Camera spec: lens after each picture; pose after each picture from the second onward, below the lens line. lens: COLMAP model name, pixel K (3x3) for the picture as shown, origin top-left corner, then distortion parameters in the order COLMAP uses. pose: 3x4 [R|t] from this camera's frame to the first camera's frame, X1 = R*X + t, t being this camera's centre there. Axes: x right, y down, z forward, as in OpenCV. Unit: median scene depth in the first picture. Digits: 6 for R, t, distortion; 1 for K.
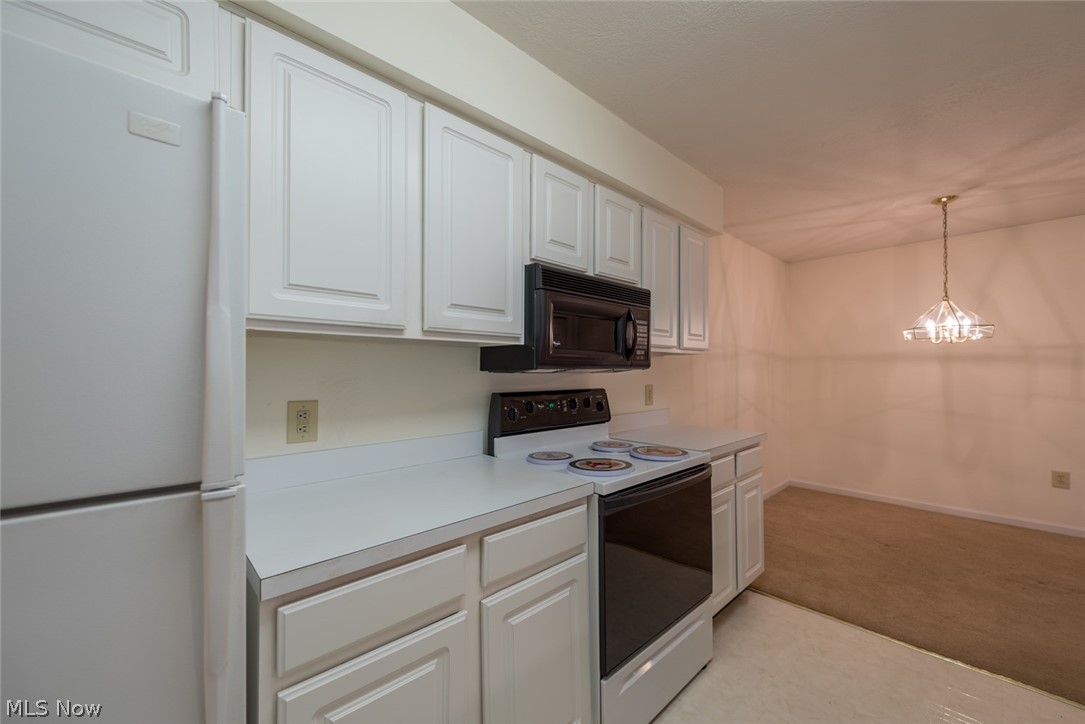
lens RADIAL K [[429.9, 0, 548.0], [0, 429.9, 363.7], [0, 0, 1]] dist [0.014654, -0.003761]
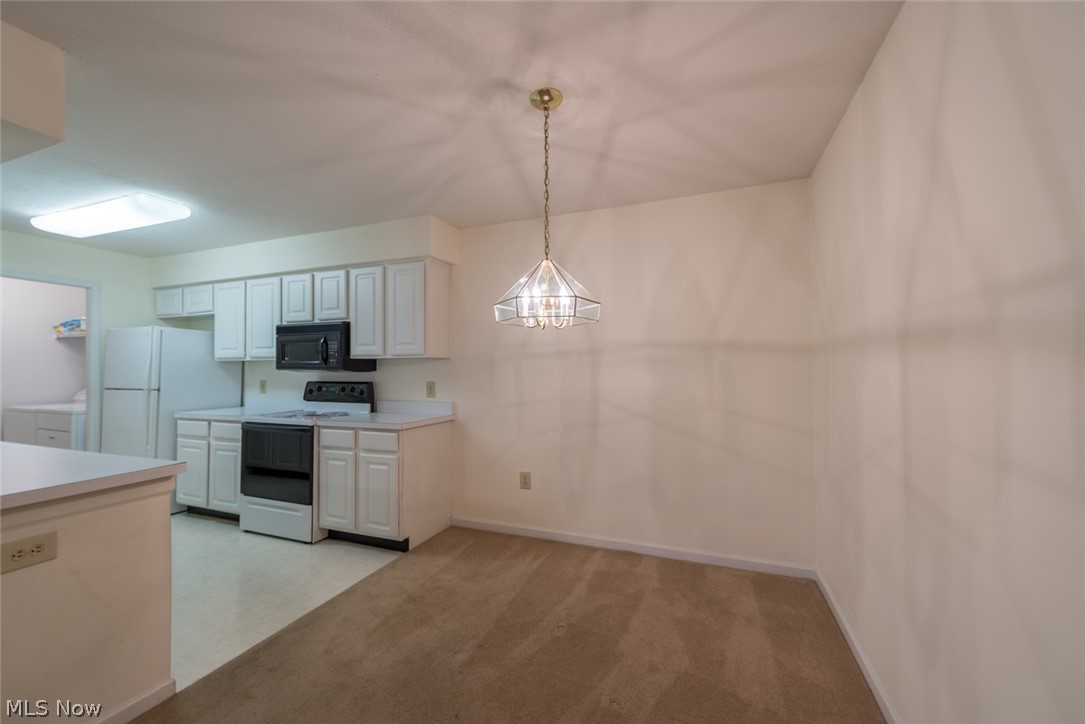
lens RADIAL K [[429.9, 0, 538.4], [0, 429.9, 361.1], [0, 0, 1]] dist [0.014654, -0.003761]
pose [[0.409238, -0.017490, -0.912260, 1.505778], [0.017354, 0.999785, -0.011383, 0.007439], [0.912263, -0.011173, 0.409453, 0.746757]]
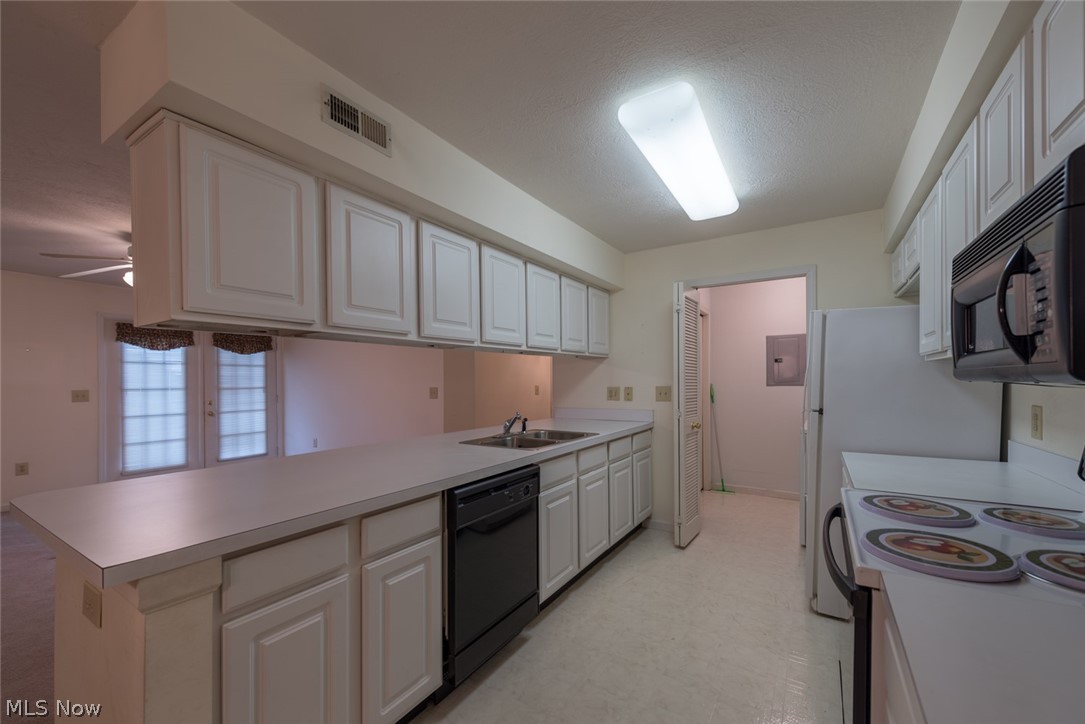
lens RADIAL K [[429.9, 0, 545.2], [0, 429.9, 382.9], [0, 0, 1]] dist [0.014654, -0.003761]
pose [[-0.971919, 0.005529, -0.235250, 0.538504], [0.008026, 0.999921, -0.009658, 0.009660], [0.235178, -0.011275, -0.971887, 0.912736]]
